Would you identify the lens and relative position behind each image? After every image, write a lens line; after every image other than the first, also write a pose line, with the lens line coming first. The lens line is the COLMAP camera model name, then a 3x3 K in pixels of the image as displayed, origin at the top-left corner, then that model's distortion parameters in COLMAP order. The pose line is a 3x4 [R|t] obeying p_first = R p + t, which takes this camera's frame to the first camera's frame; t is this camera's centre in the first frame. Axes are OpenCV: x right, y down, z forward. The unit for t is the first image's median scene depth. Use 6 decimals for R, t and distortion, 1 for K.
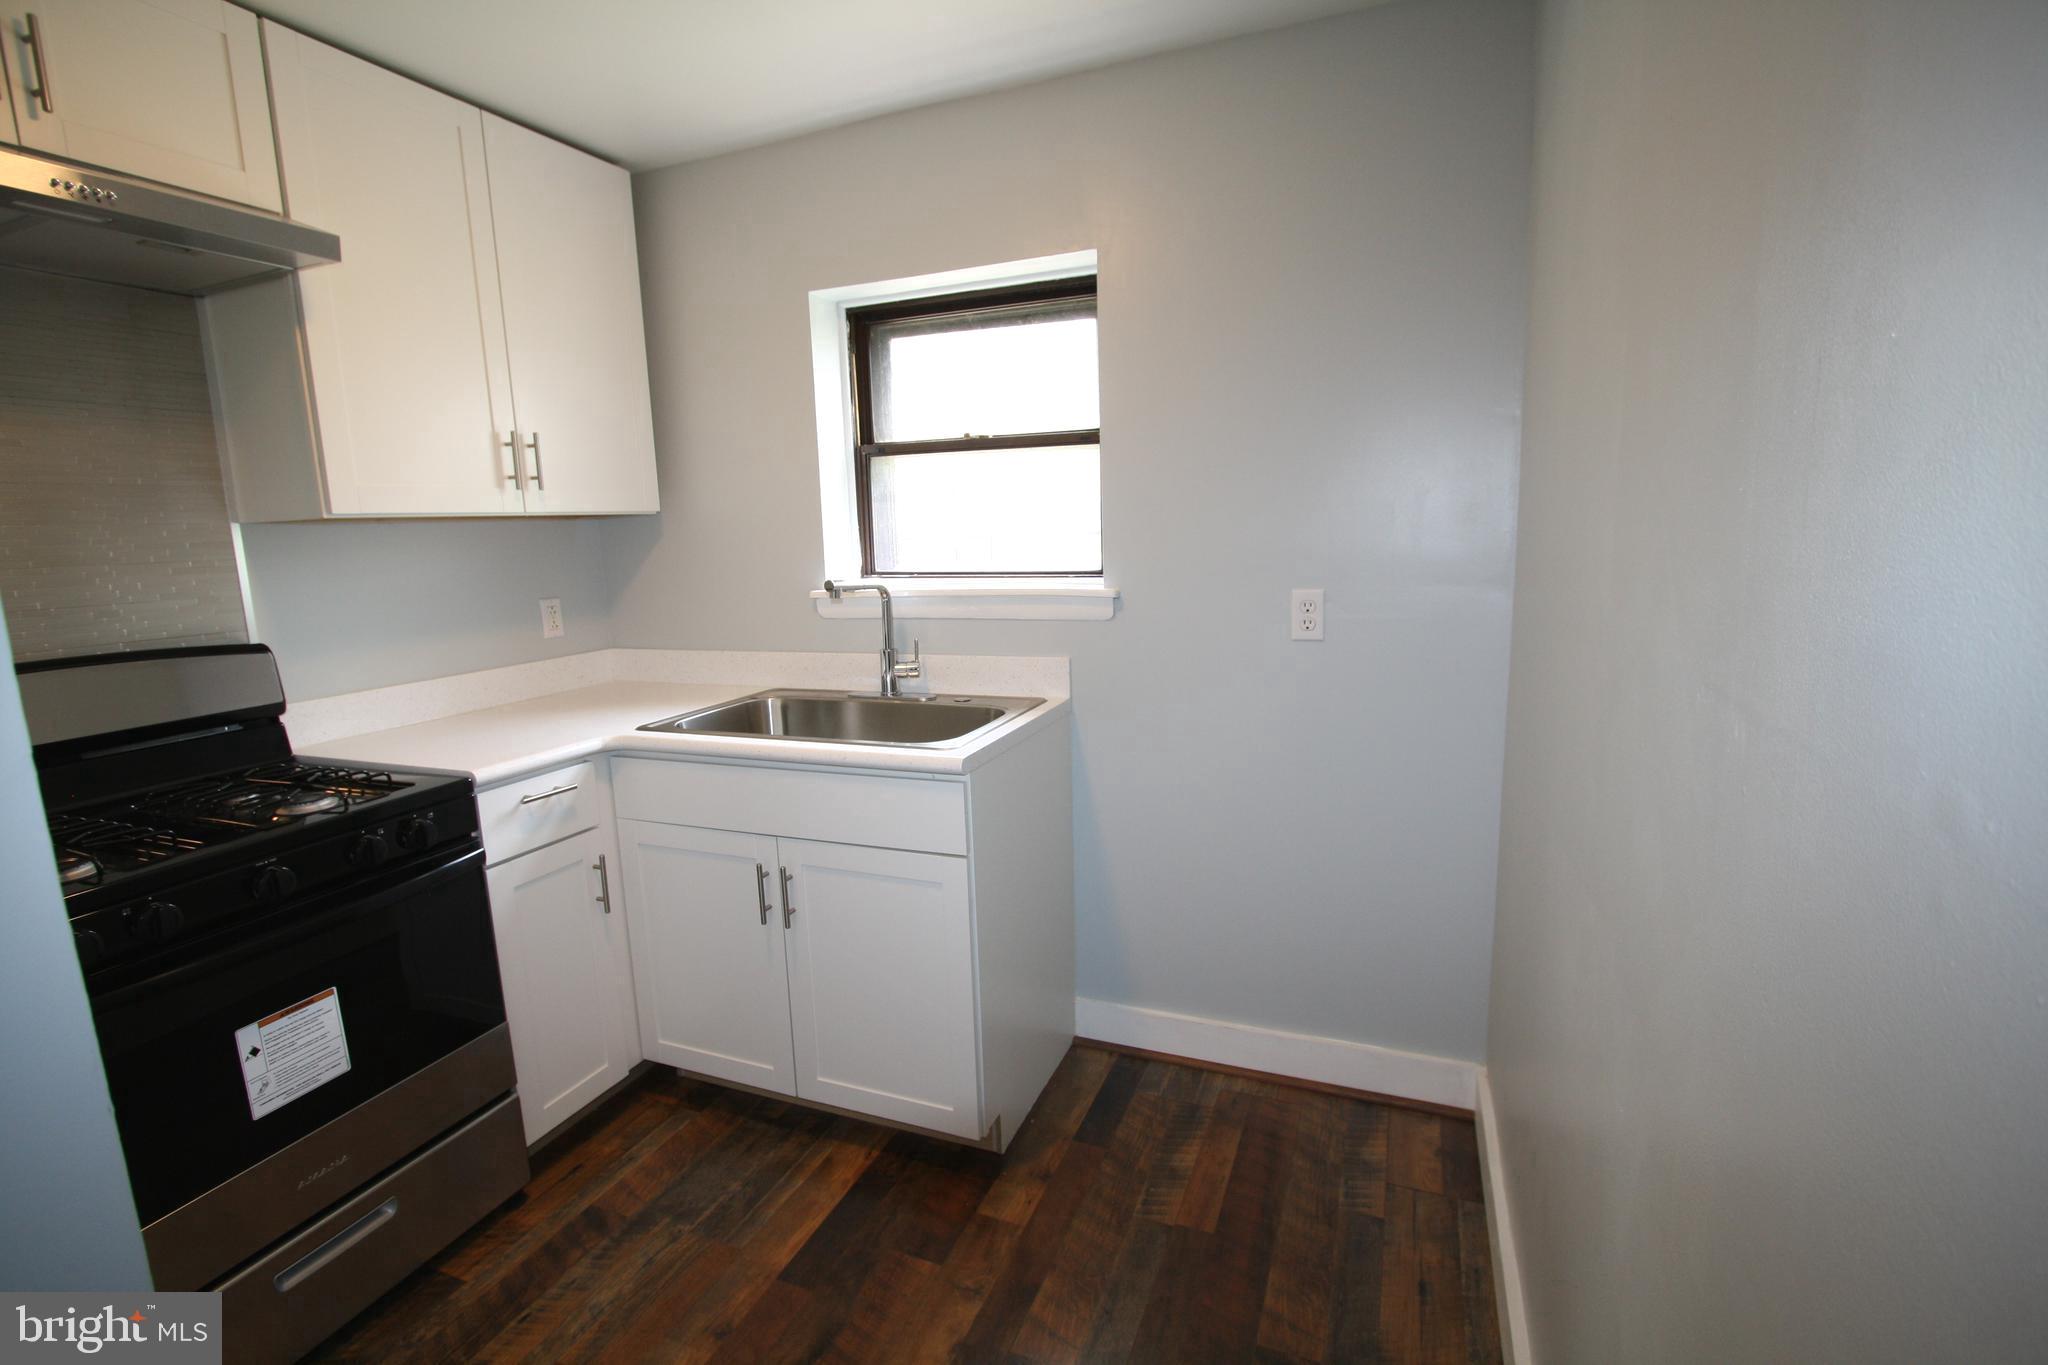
lens RADIAL K [[945.3, 0, 1012.9], [0, 945.3, 678.2], [0, 0, 1]] dist [-0.016672, 0.001055]
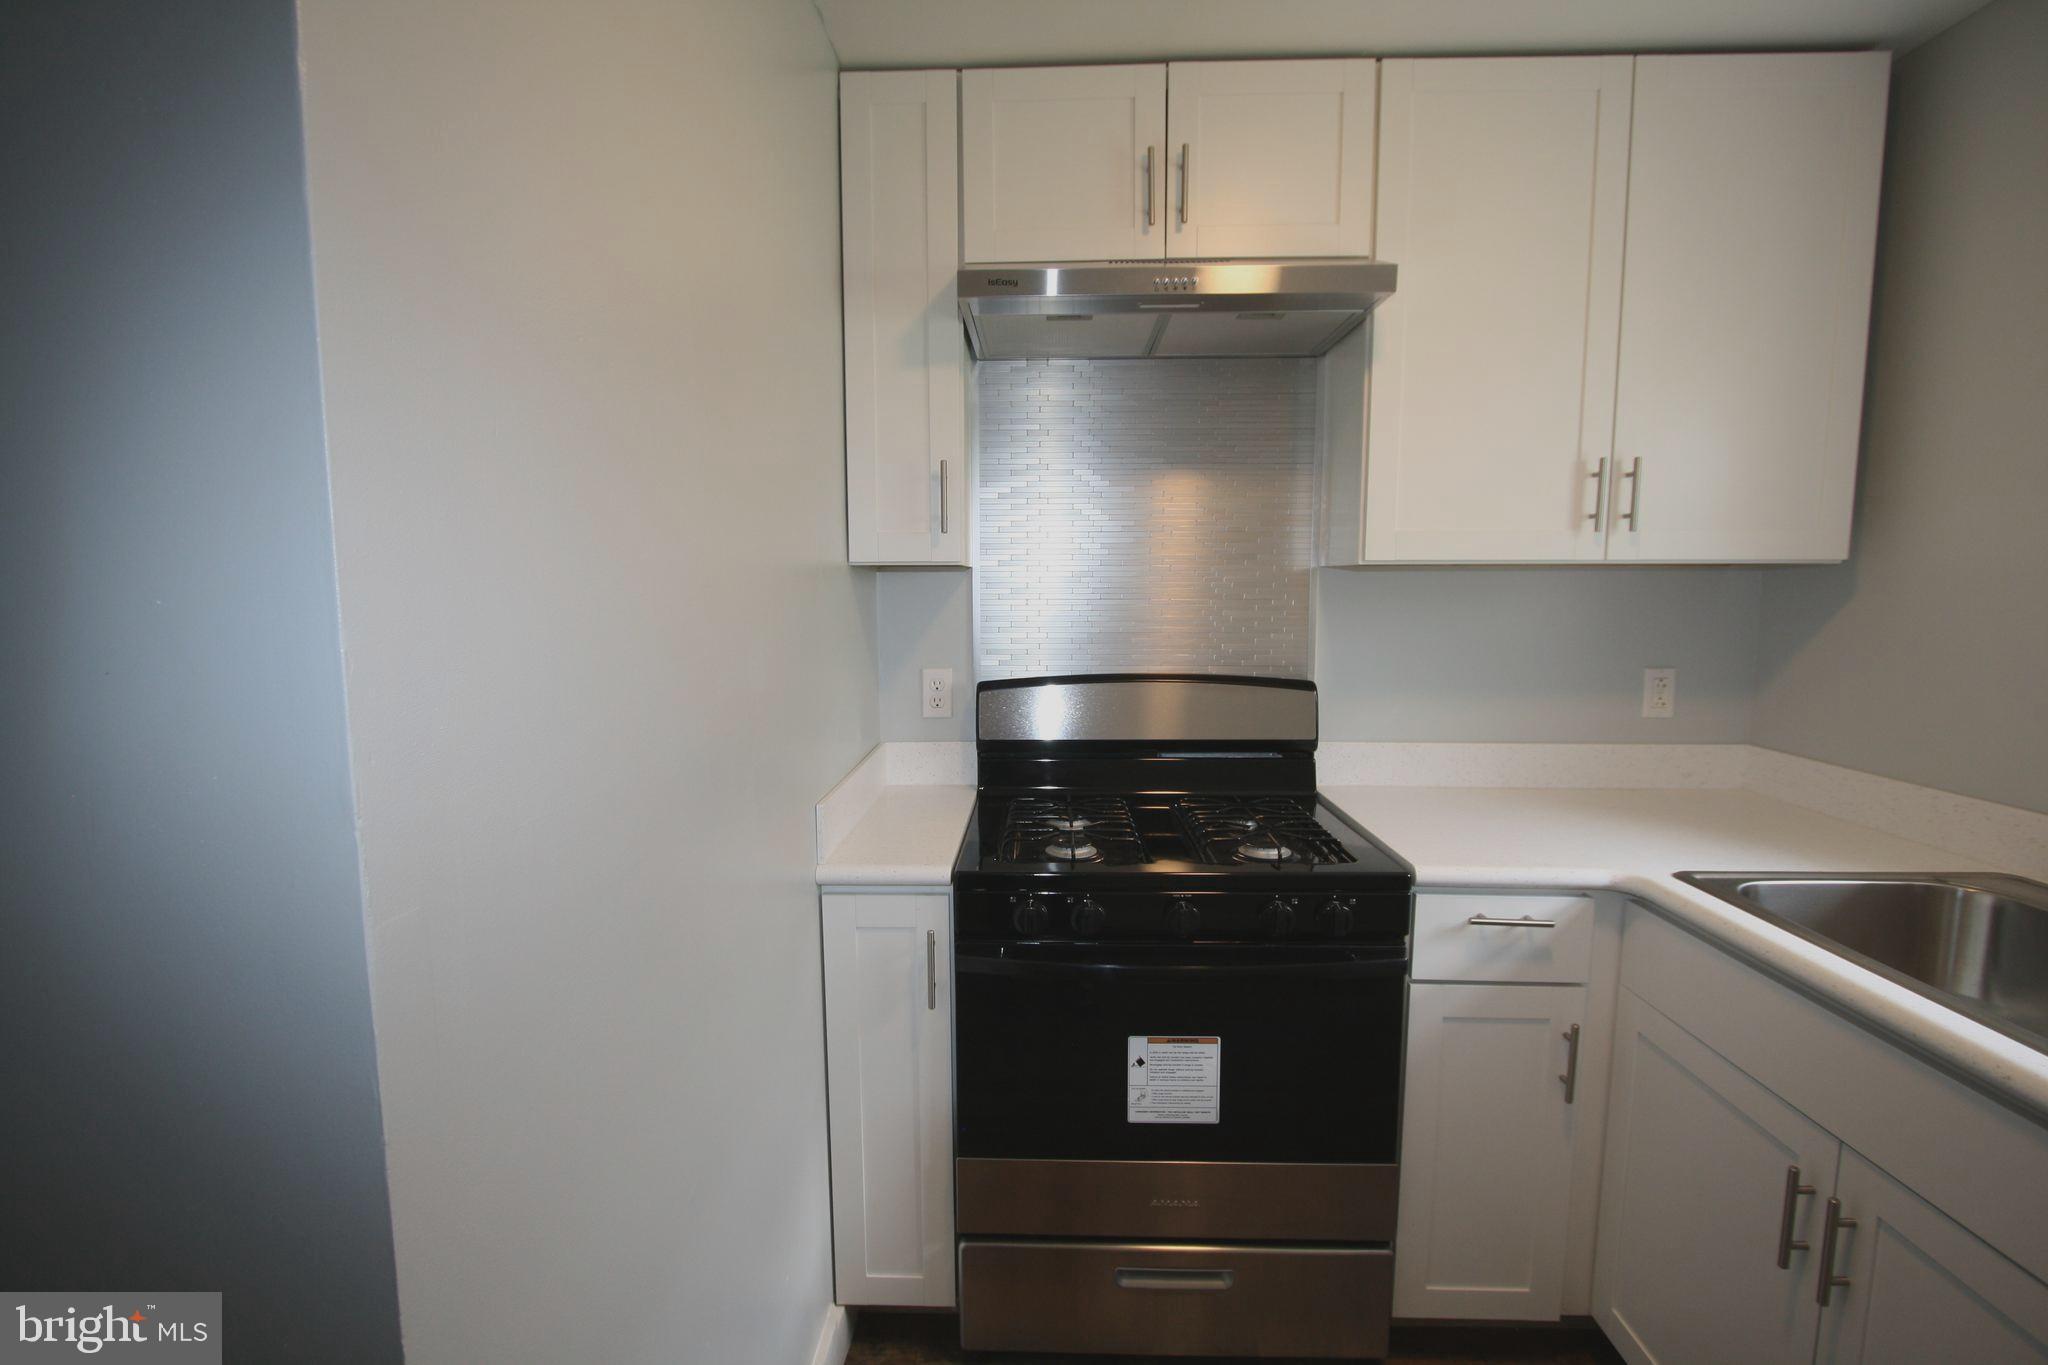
lens RADIAL K [[945.3, 0, 1012.9], [0, 945.3, 678.2], [0, 0, 1]] dist [-0.016672, 0.001055]
pose [[0.344093, 0.136489, -0.928962, 0.060792], [-0.161991, 0.983172, 0.084451, -0.074388], [0.924856, 0.121424, 0.360413, 0.309312]]
